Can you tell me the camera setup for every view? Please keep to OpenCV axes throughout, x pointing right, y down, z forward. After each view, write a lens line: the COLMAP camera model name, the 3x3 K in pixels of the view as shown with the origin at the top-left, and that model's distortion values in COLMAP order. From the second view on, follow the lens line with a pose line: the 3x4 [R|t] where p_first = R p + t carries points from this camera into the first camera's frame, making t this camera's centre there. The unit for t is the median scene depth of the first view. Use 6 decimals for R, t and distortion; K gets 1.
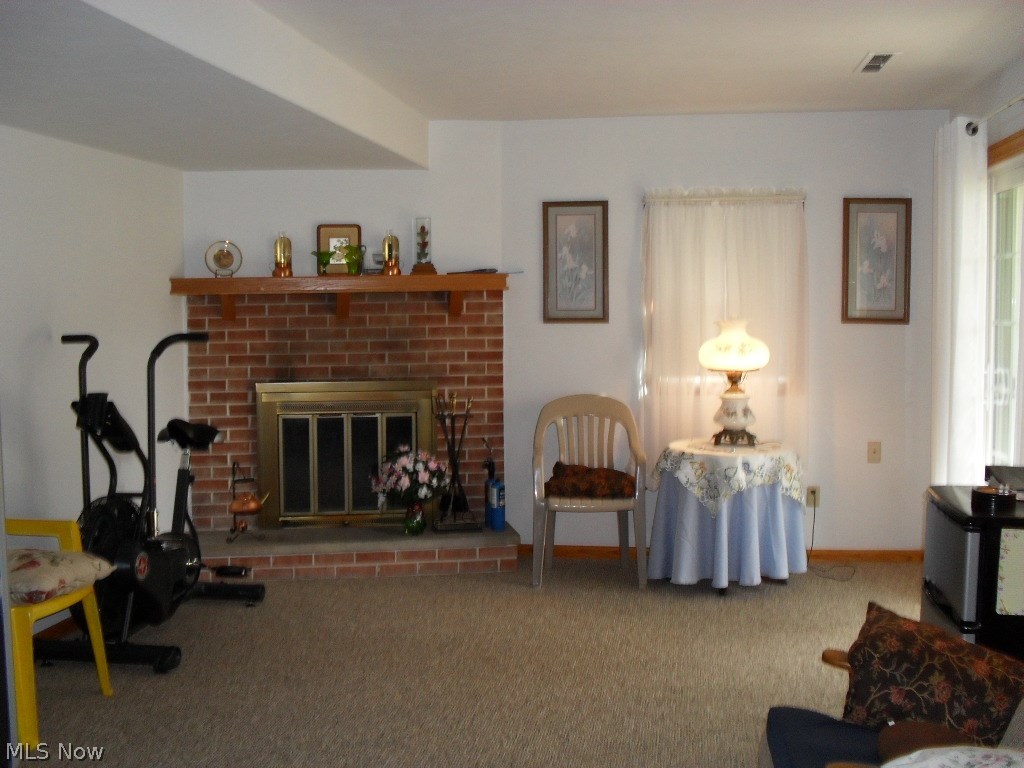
lens RADIAL K [[1101.7, 0, 482.0], [0, 1101.7, 383.0], [0, 0, 1]] dist [-0.226776, 0.342316]
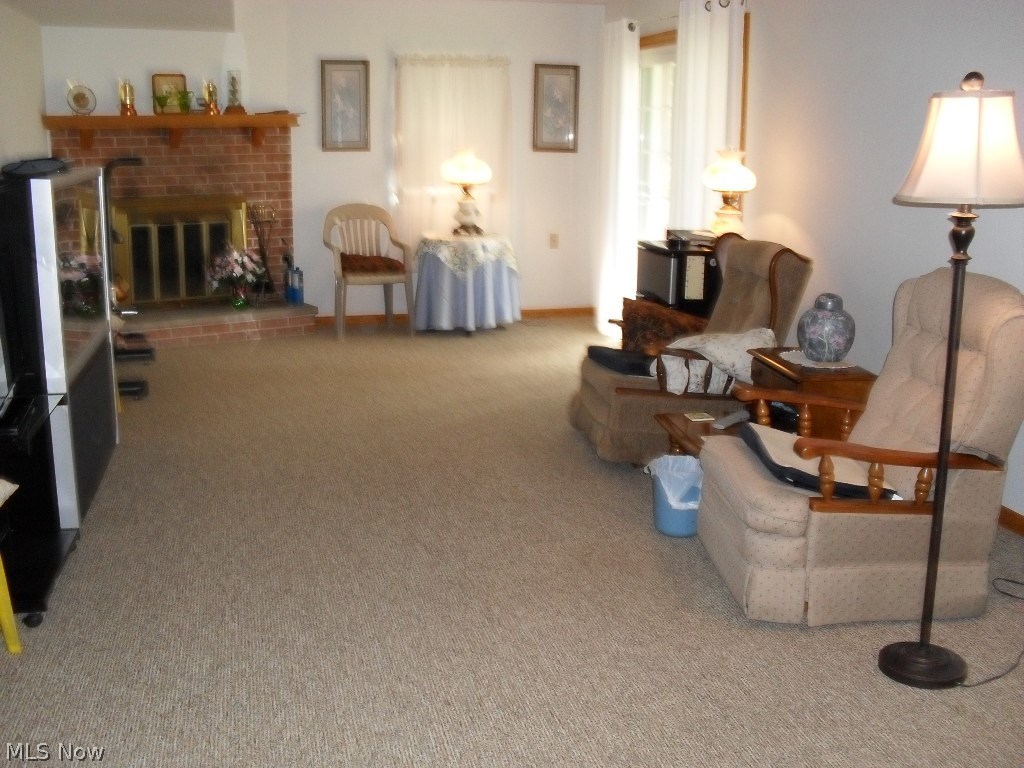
lens RADIAL K [[1101.7, 0, 482.0], [0, 1101.7, 383.0], [0, 0, 1]] dist [-0.226776, 0.342316]
pose [[0.917295, -0.075940, 0.390900, -0.316253], [0.017059, 0.988240, 0.151954, 0.028176], [-0.397842, -0.132718, 0.907804, -0.334013]]
